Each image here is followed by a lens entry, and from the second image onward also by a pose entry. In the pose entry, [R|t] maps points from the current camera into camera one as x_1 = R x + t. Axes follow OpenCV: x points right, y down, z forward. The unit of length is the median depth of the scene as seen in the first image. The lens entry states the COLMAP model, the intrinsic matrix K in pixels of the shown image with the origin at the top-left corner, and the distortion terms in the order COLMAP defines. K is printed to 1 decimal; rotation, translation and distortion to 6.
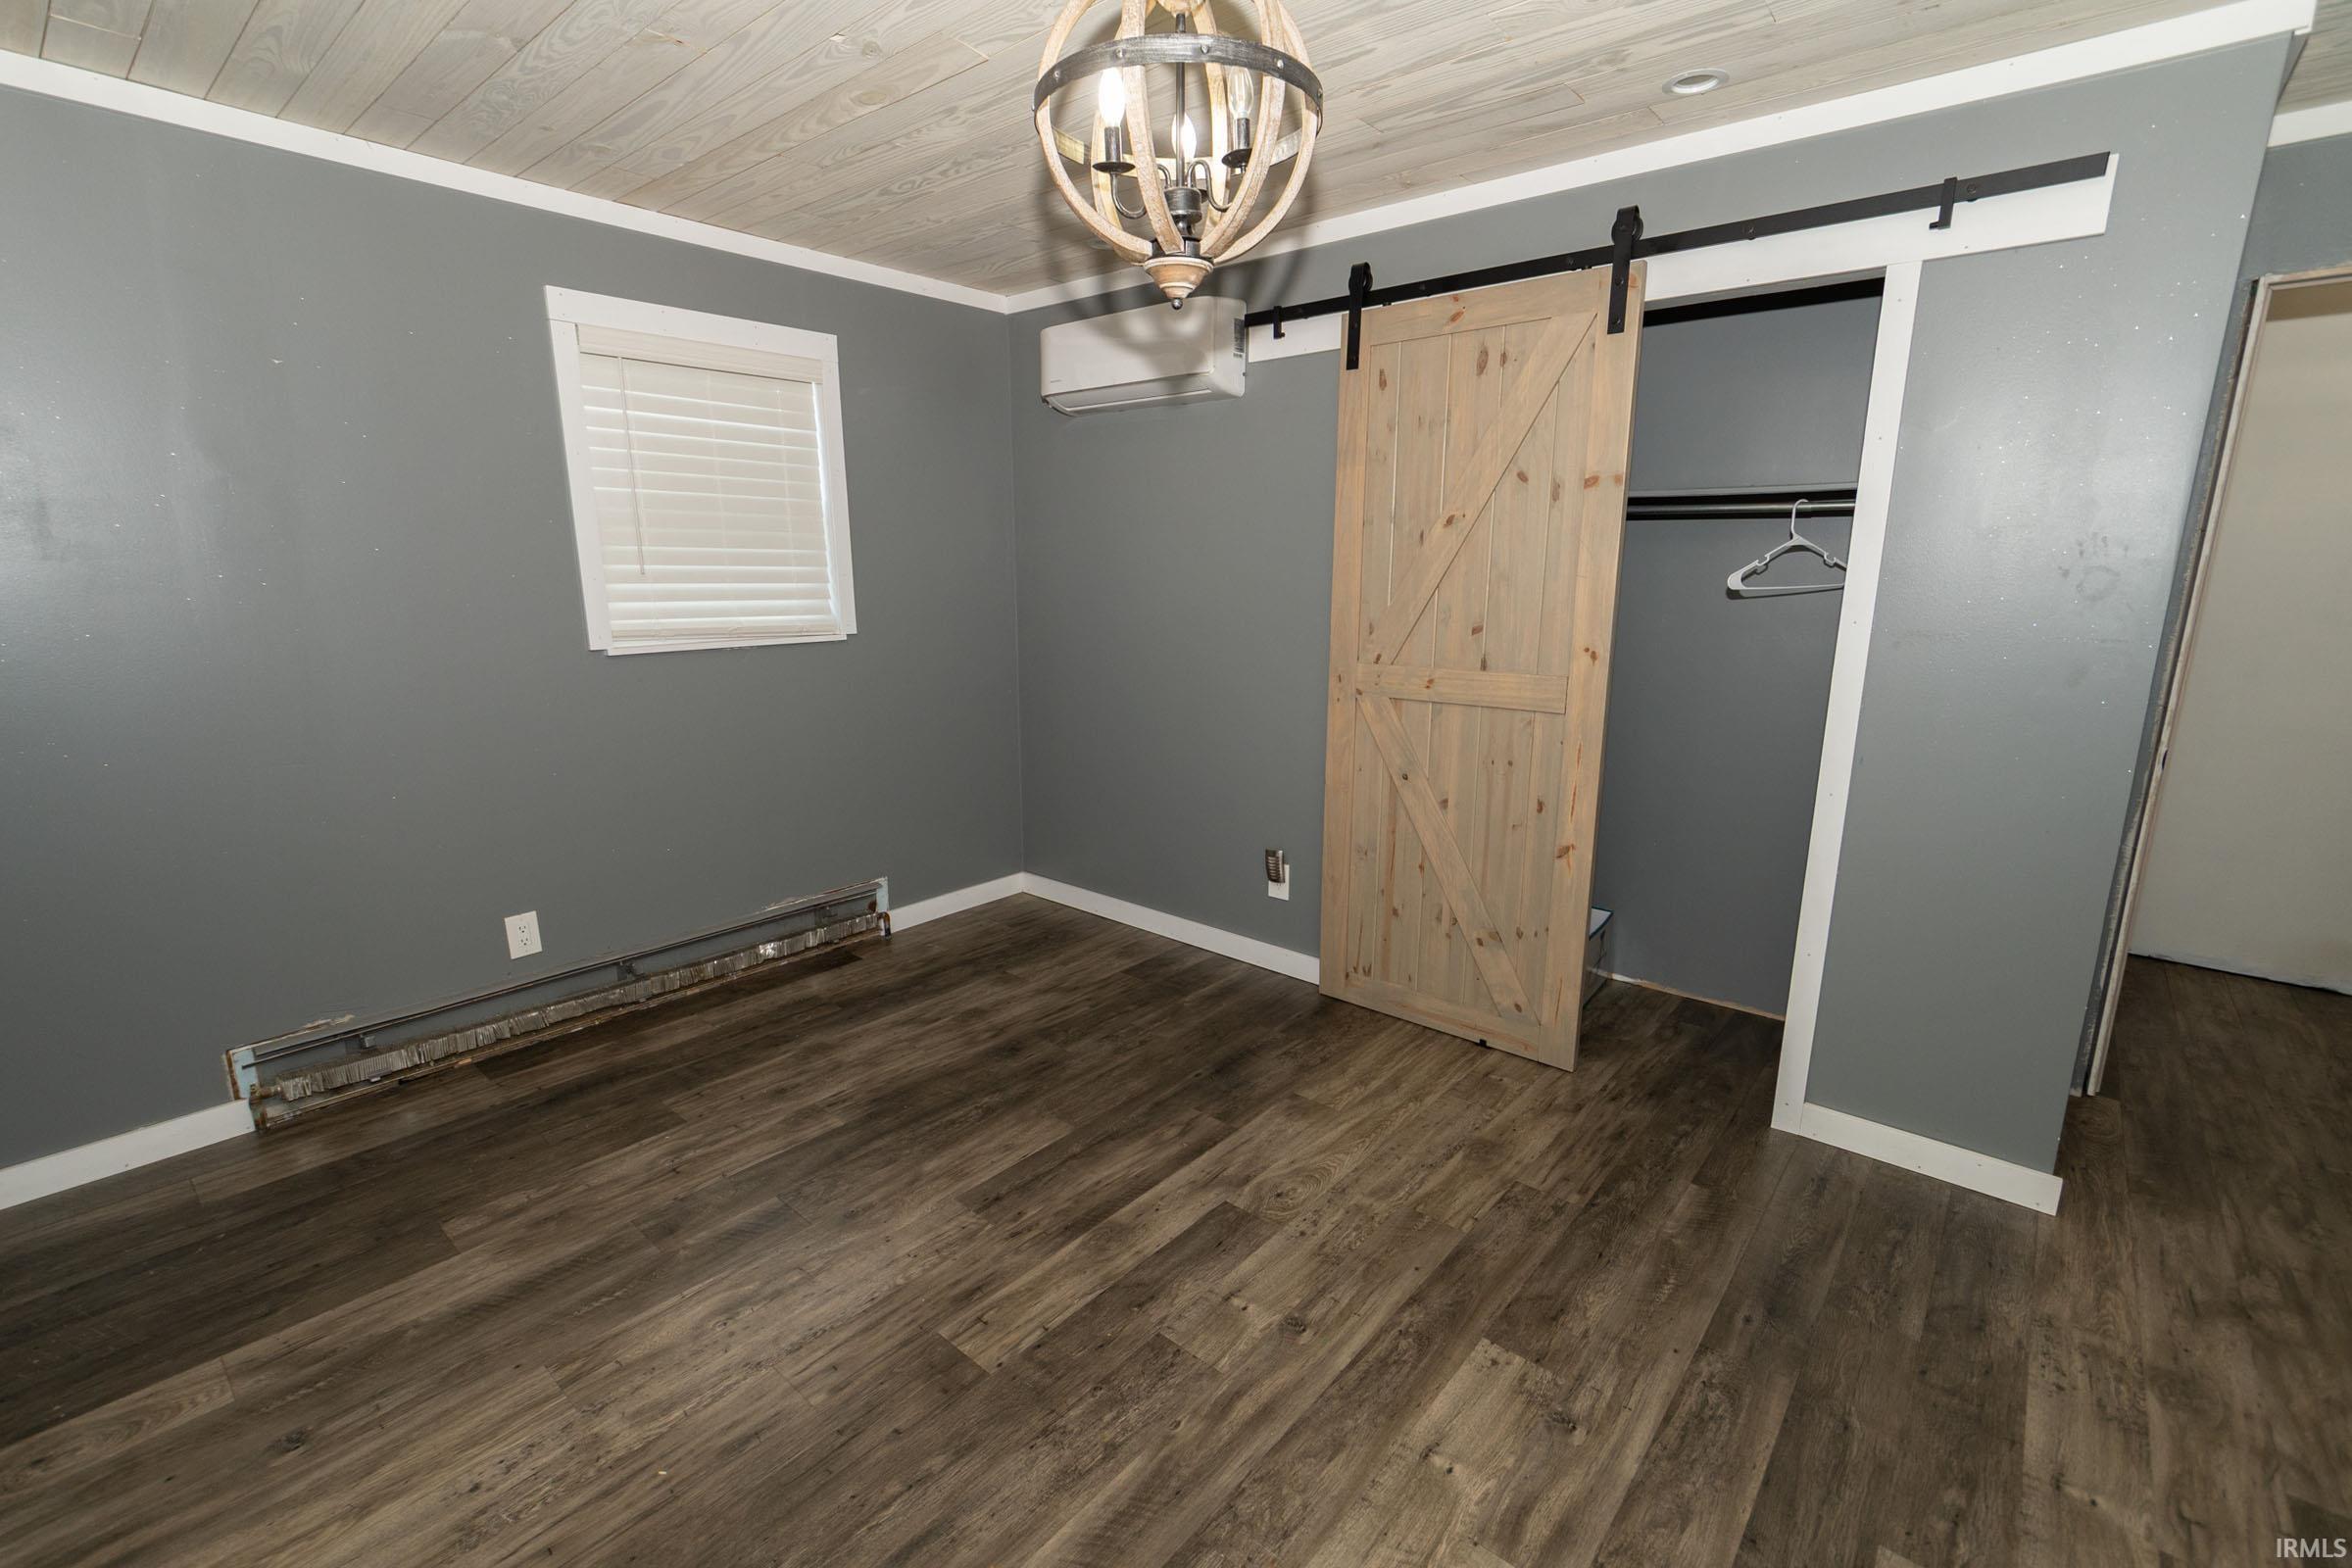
lens RADIAL K [[1034.4, 0, 1166.9], [0, 1034.4, 791.3], [0, 0, 1]] dist [0.003356, -0.001805]
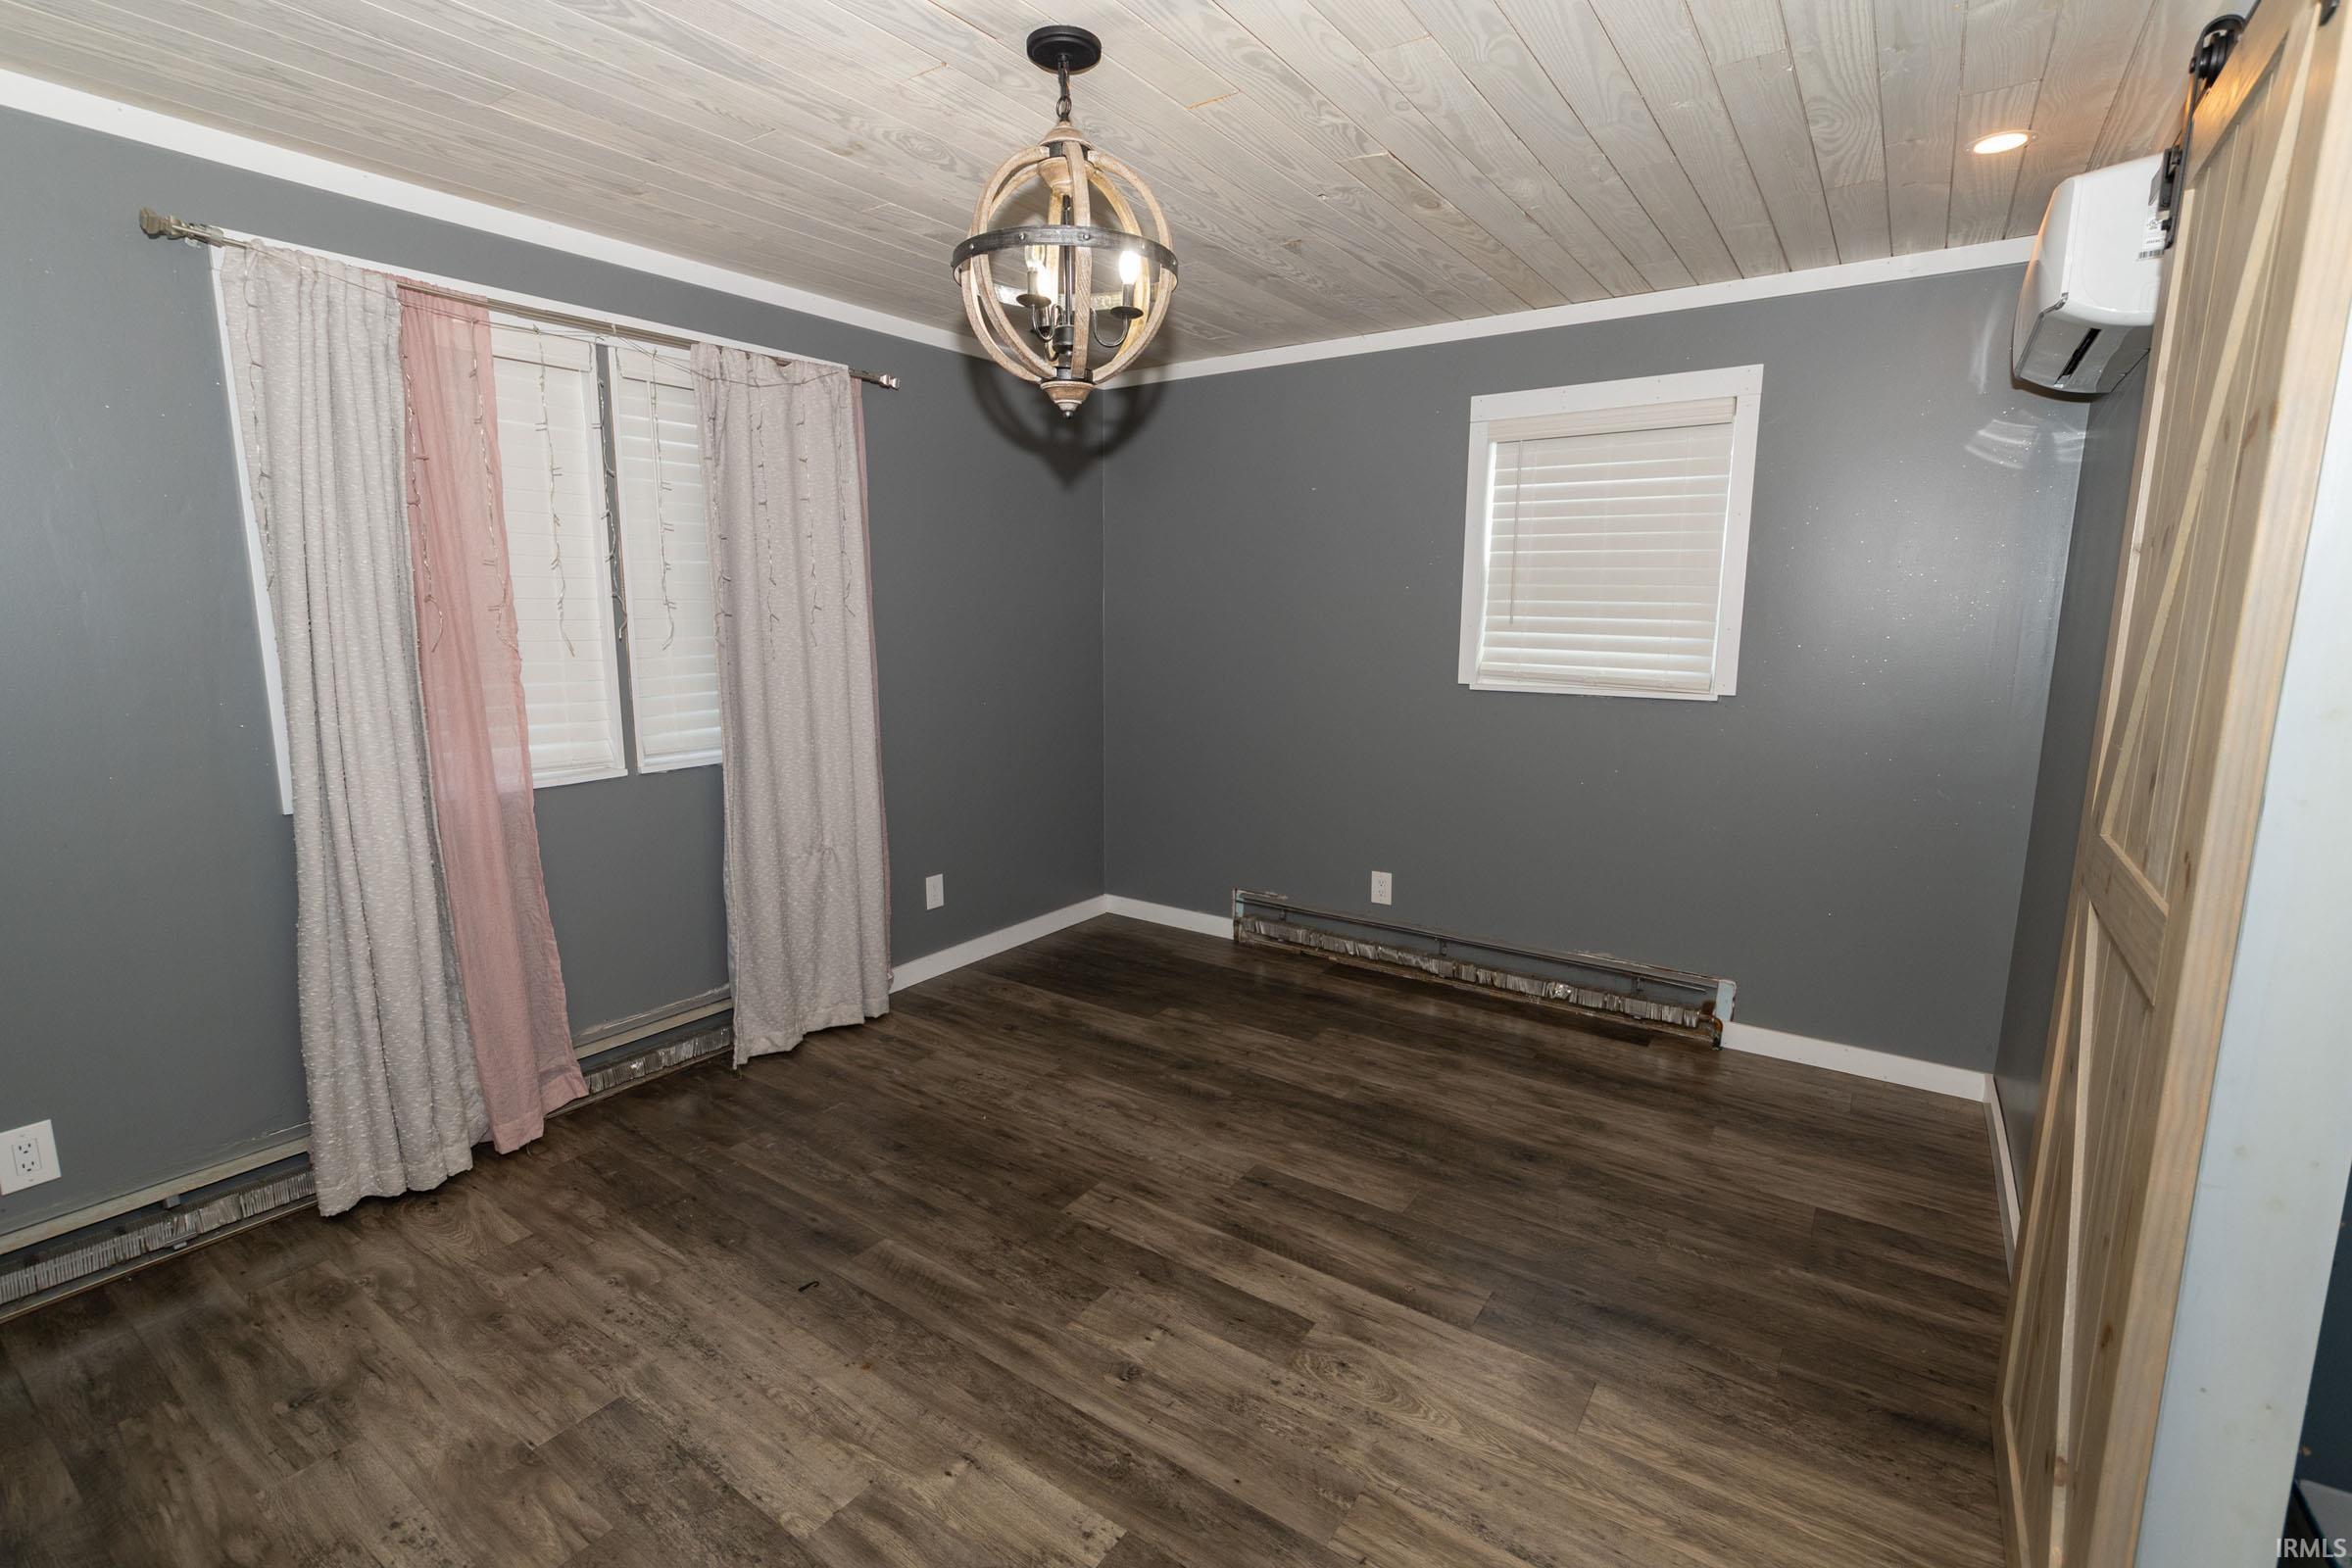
lens RADIAL K [[1113.0, 0, 1165.9], [0, 1113.0, 774.9], [0, 0, 1]] dist [0.003357, -0.000177]
pose [[0.087646, 0.152853, -0.984355, 0.875588], [-0.227916, 0.965023, 0.129558, -0.145199], [0.969728, 0.212995, 0.119418, 0.634251]]
